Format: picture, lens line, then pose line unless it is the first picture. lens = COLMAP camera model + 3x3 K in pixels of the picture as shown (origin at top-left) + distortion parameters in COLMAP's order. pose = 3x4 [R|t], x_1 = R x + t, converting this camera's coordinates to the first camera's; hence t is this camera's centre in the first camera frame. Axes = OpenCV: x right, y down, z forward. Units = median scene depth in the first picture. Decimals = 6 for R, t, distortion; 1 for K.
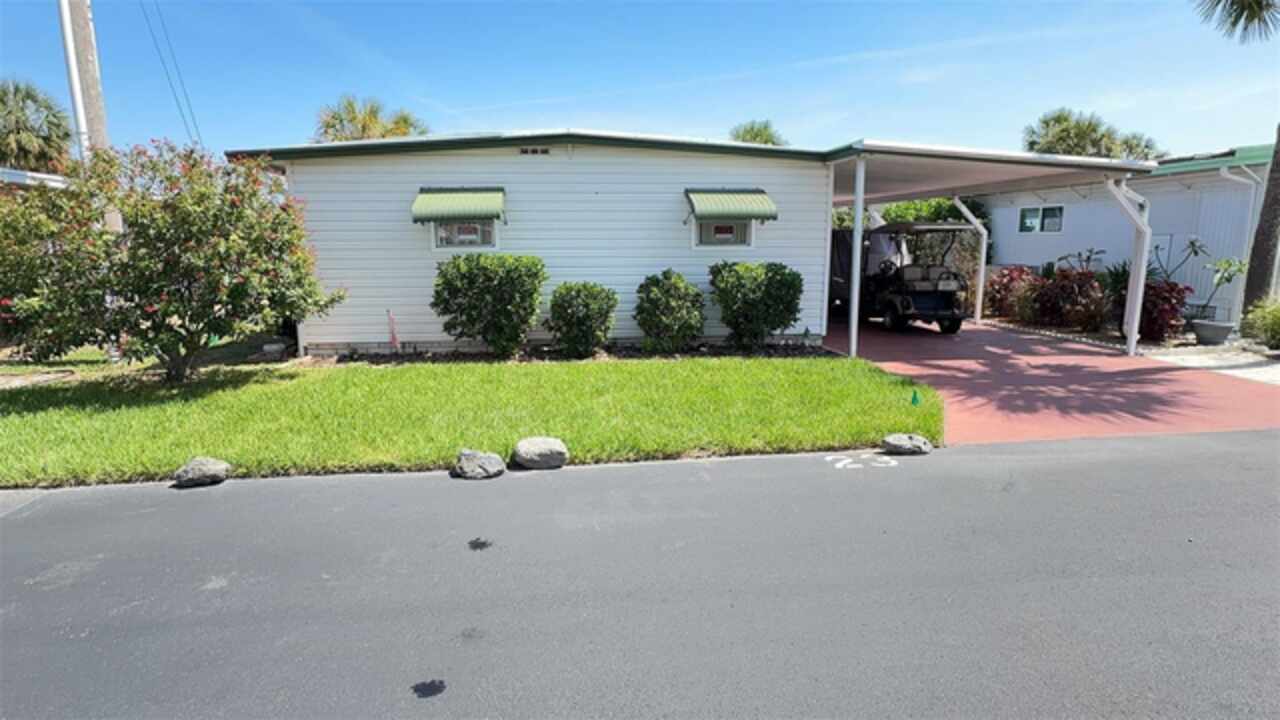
lens RADIAL K [[701.2, 0, 640.0], [0, 701.2, 360.0], [0, 0, 1]] dist [0.000882, 0.000198]
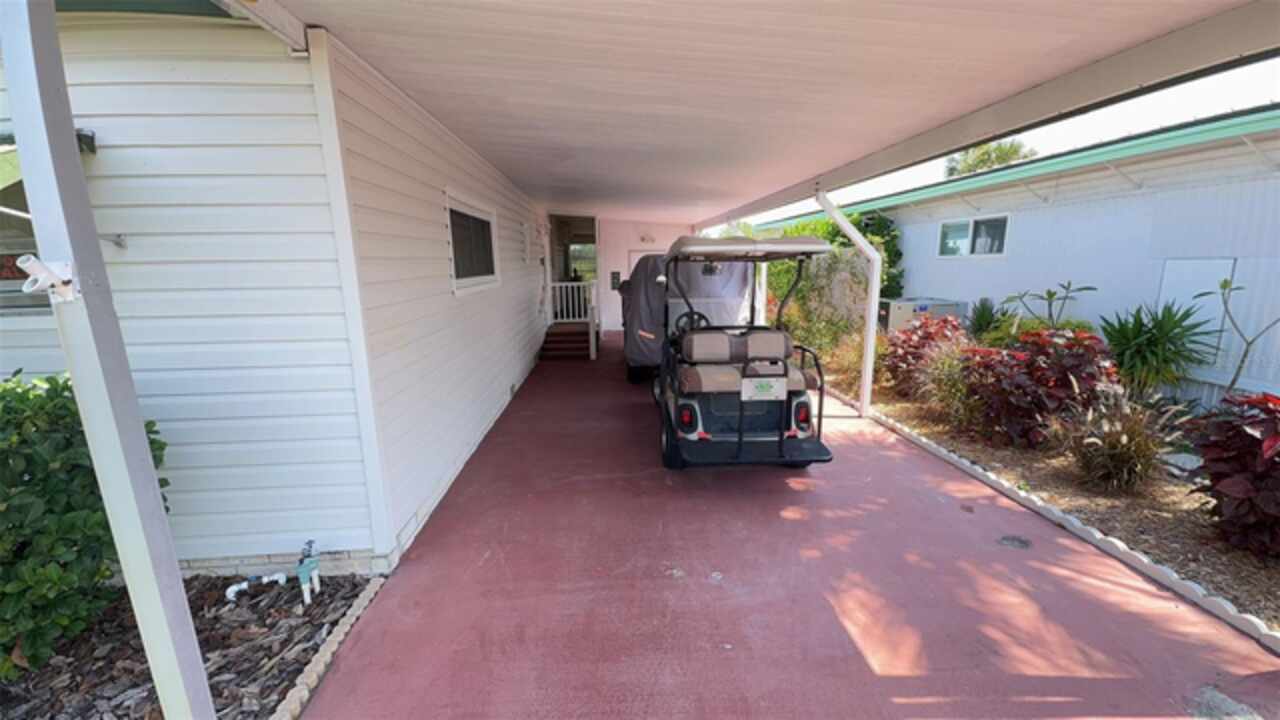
lens RADIAL K [[490.0, 0, 641.2], [0, 490.0, 361.8], [0, 0, 1]] dist [0.000314, 0.000055]
pose [[0.999018, -0.000408, -0.044303, 0.265947], [0.001673, 0.999592, 0.028521, -0.091365], [0.044274, -0.028567, 0.998611, 0.497782]]
